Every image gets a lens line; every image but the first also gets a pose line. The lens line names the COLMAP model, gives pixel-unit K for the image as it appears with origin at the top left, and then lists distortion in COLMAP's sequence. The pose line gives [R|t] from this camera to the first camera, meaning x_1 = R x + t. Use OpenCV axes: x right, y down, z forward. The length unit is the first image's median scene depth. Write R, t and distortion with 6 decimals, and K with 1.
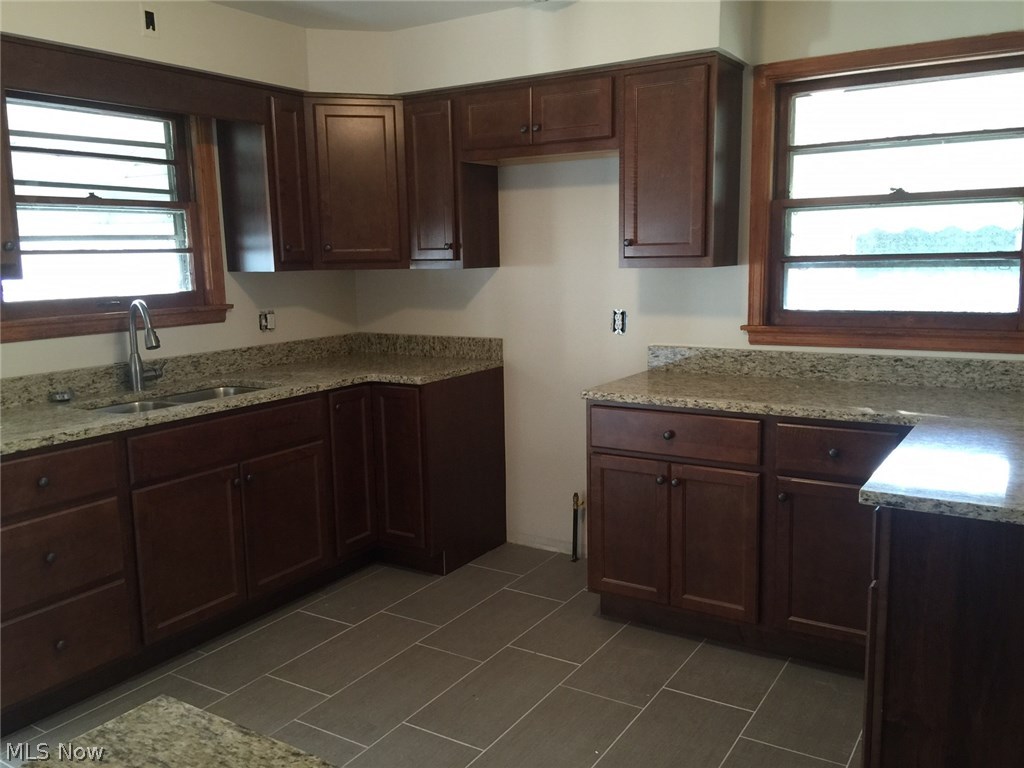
lens RADIAL K [[866.2, 0, 515.8], [0, 866.2, 388.7], [0, 0, 1]] dist [0.046913, -0.098759]
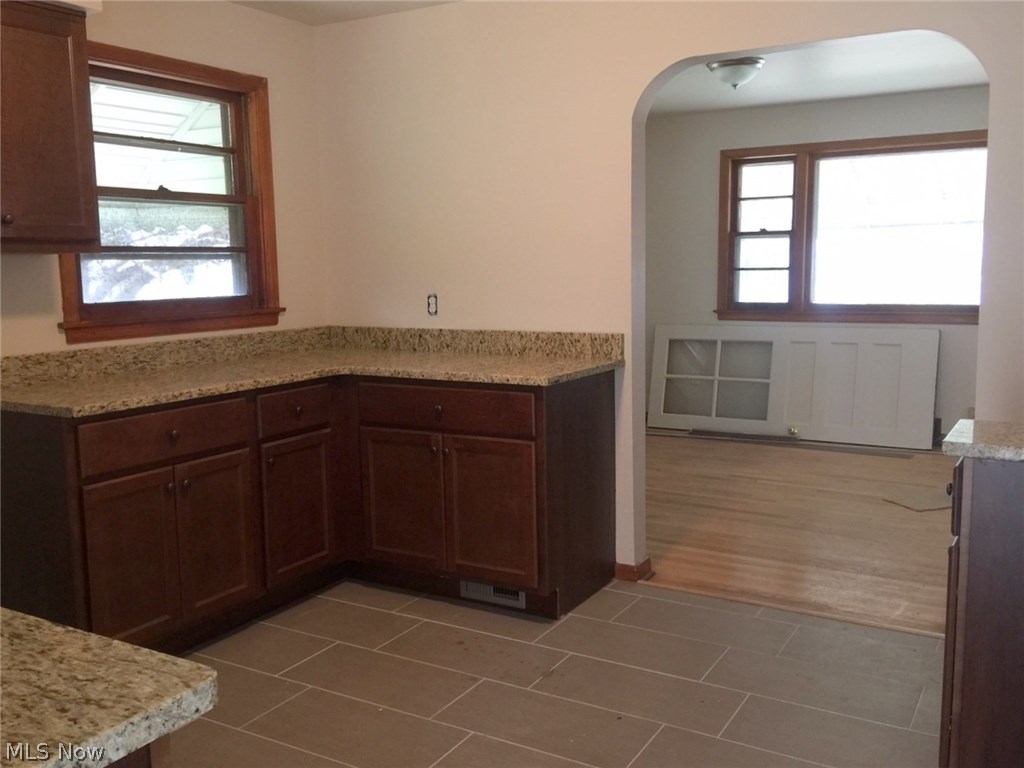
lens RADIAL K [[917.2, 0, 517.1], [0, 917.2, 380.3], [0, 0, 1]] dist [0.018144, -0.000107]
pose [[-0.038584, -0.105151, 0.993707, -0.705150], [0.169720, 0.979310, 0.110218, -0.041755], [-0.984737, 0.172904, -0.019939, 0.590535]]
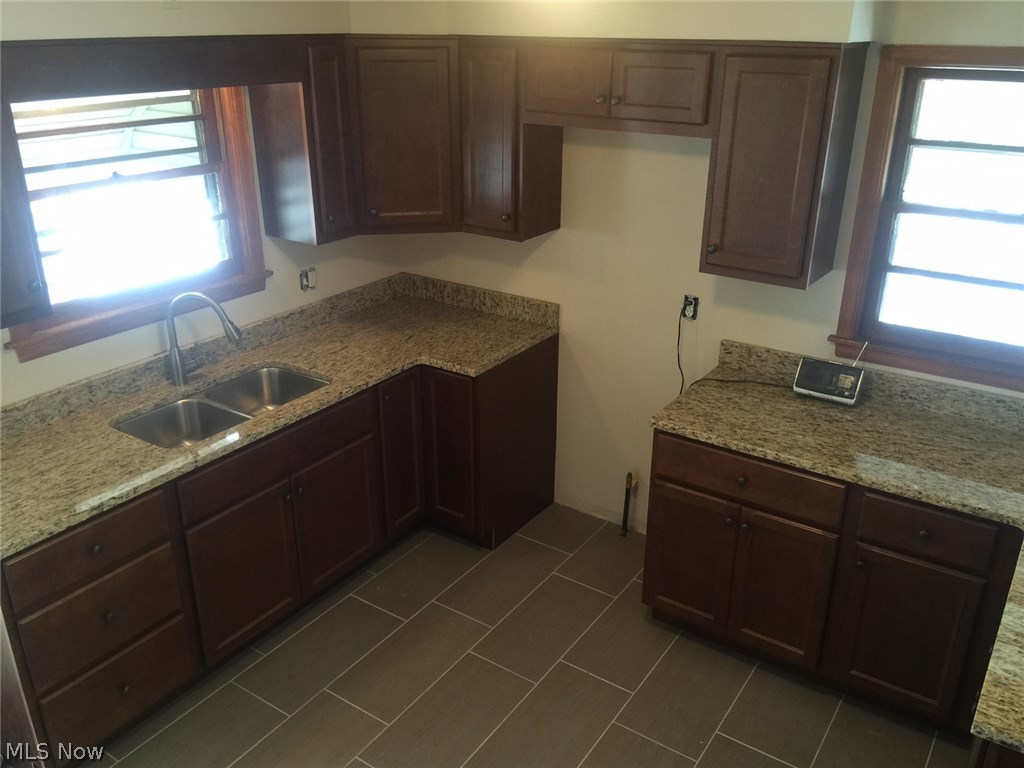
lens RADIAL K [[866.2, 0, 508.9], [0, 866.2, 390.4], [0, 0, 1]] dist [0.046913, -0.098759]
pose [[0.998851, 0.036498, -0.031047, -0.045788], [-0.027766, 0.968934, 0.245754, -0.238122], [0.039052, -0.244610, 0.968835, 0.092117]]
